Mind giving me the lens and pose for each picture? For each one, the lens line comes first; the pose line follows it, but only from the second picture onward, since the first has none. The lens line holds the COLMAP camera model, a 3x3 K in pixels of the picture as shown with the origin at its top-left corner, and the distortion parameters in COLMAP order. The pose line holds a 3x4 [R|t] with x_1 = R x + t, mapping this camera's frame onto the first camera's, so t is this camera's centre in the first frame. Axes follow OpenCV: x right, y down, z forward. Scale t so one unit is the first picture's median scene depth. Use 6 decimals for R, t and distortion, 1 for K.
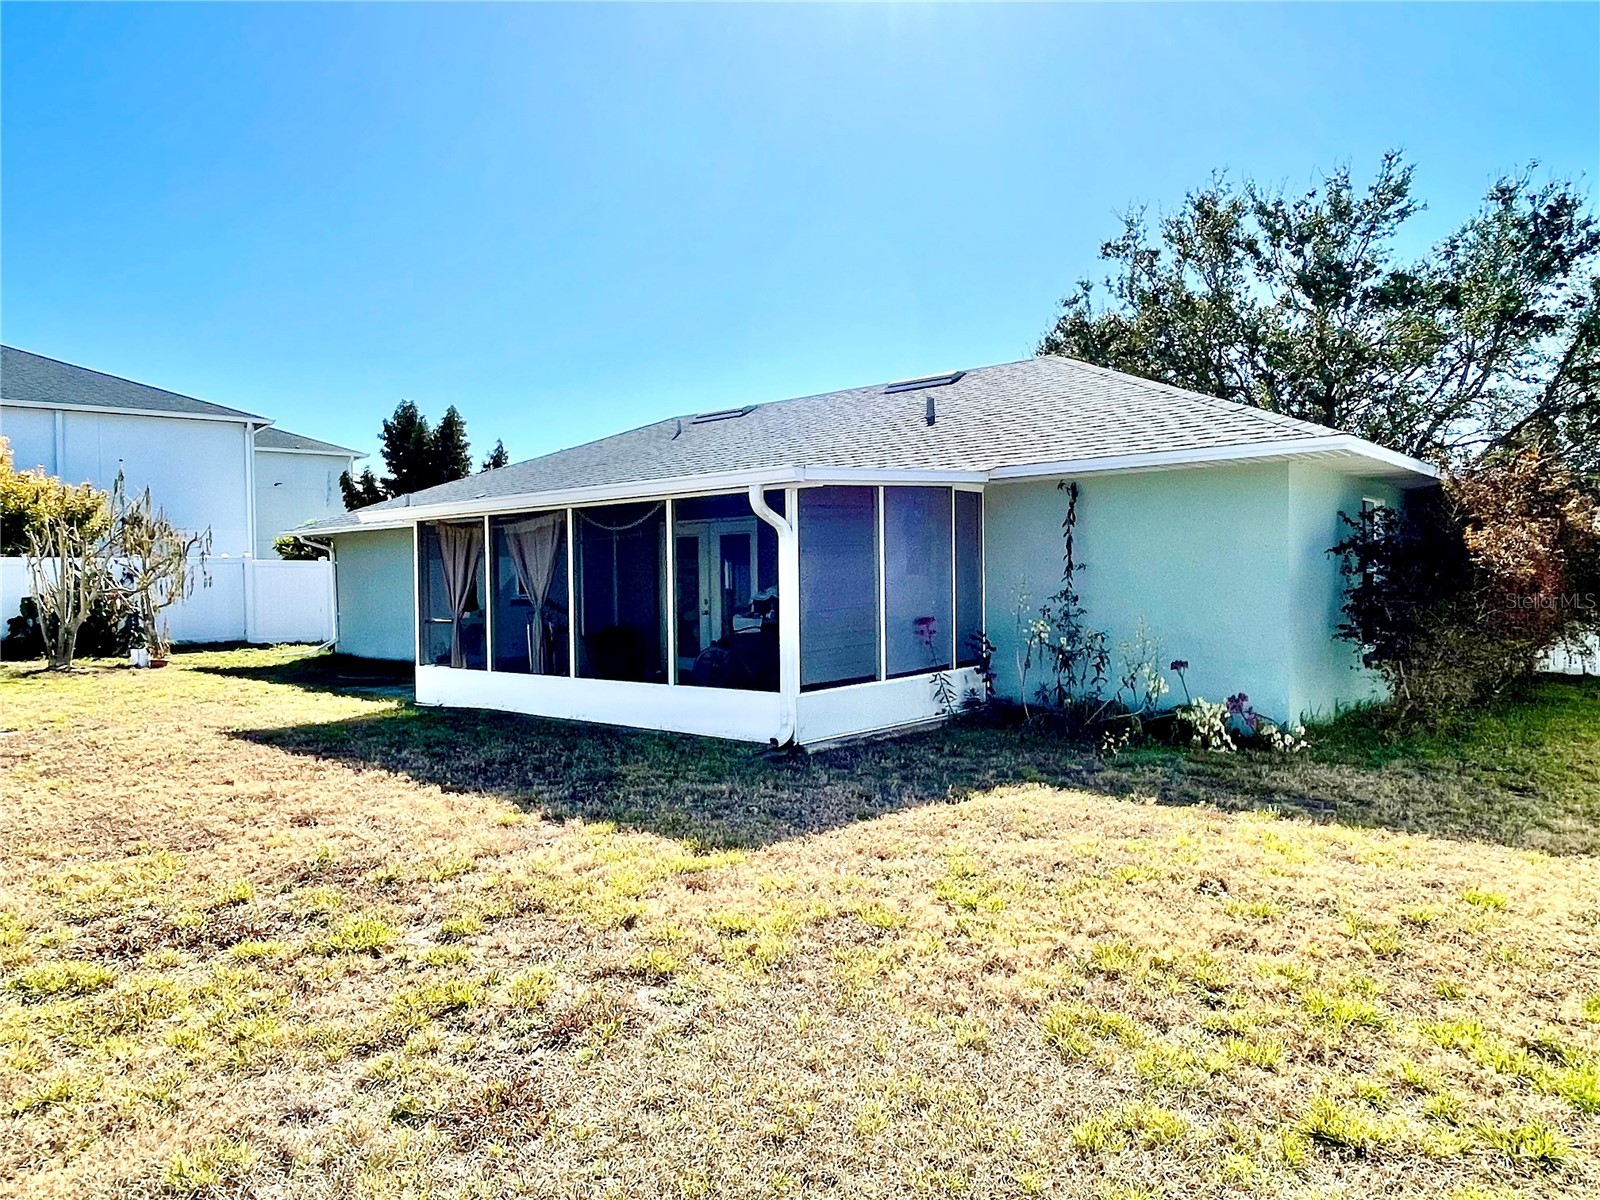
lens RADIAL K [[1078.9, 0, 795.9], [0, 1078.9, 607.1], [0, 0, 1]] dist [0.043849, -0.066621]
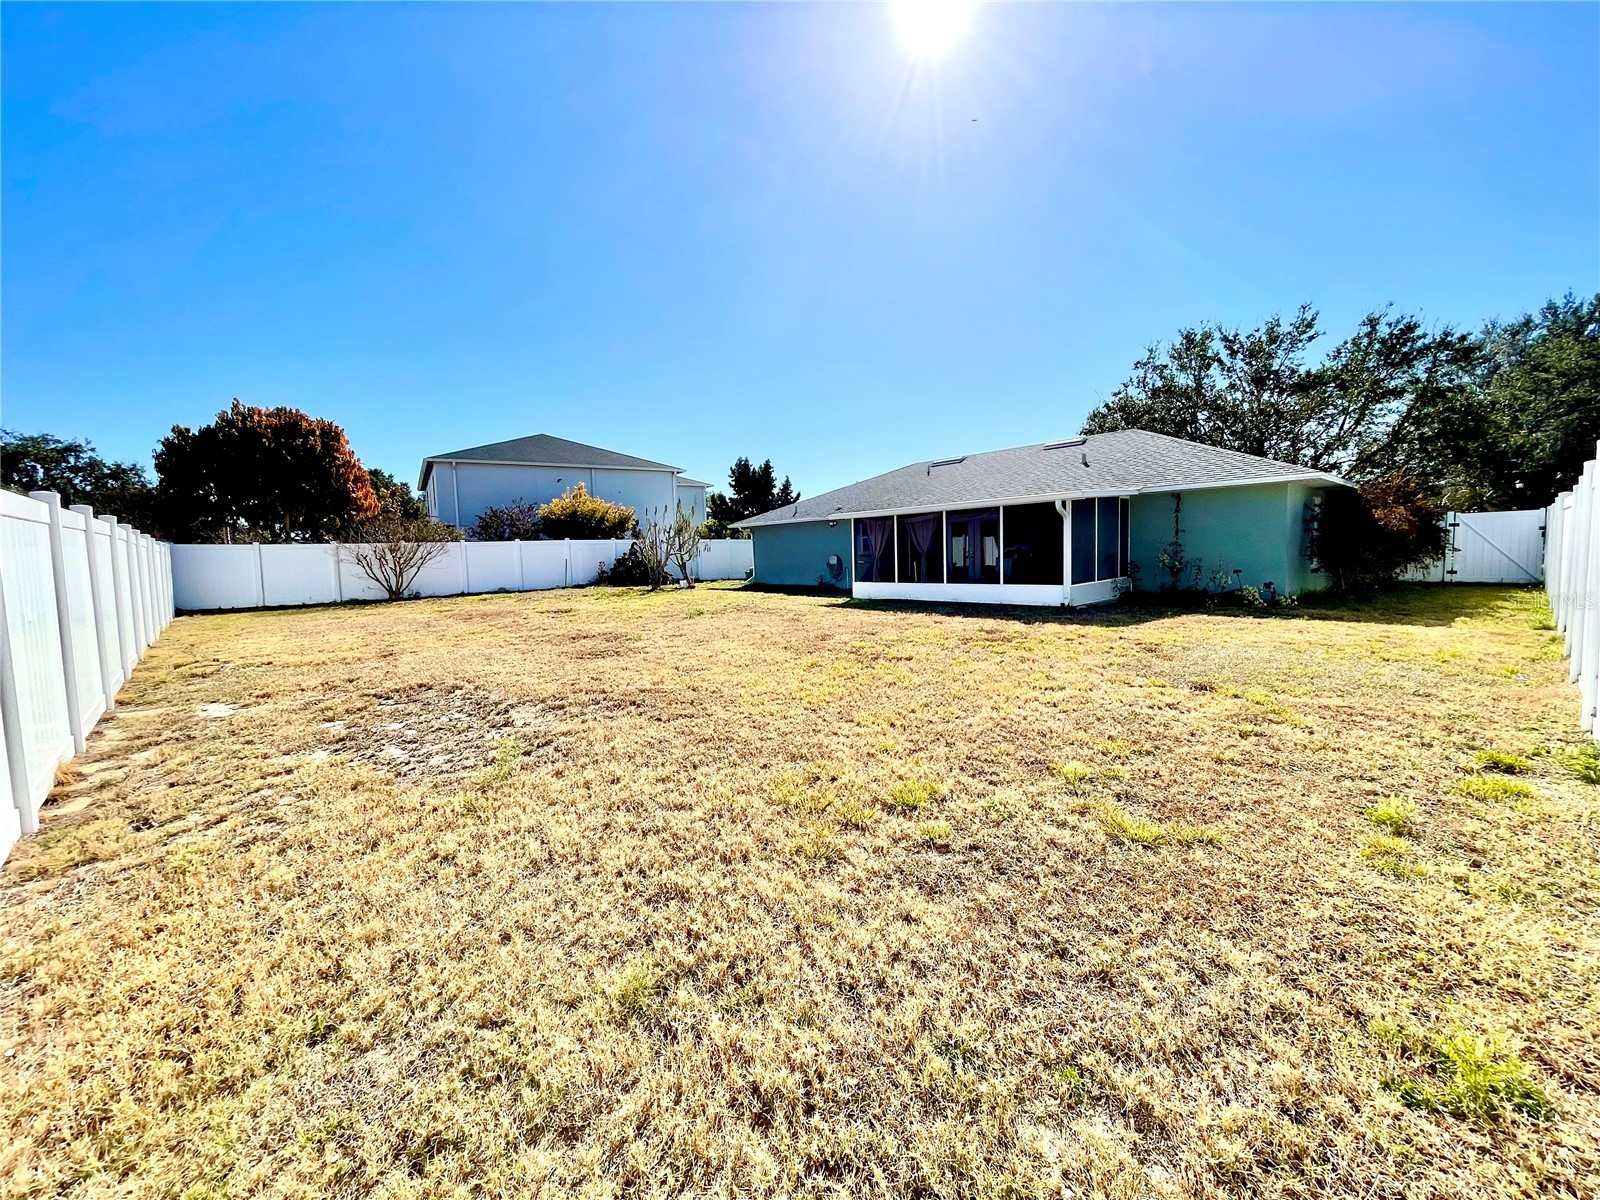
lens RADIAL K [[649.3, 0, 800.6], [0, 649.3, 594.4], [0, 0, 1]] dist [-0.000349, 0.000034]
pose [[0.993010, -0.009418, -0.117650, -0.176537], [0.014153, 0.999120, 0.039480, 0.014636], [0.117175, -0.040869, 0.992270, -0.212002]]
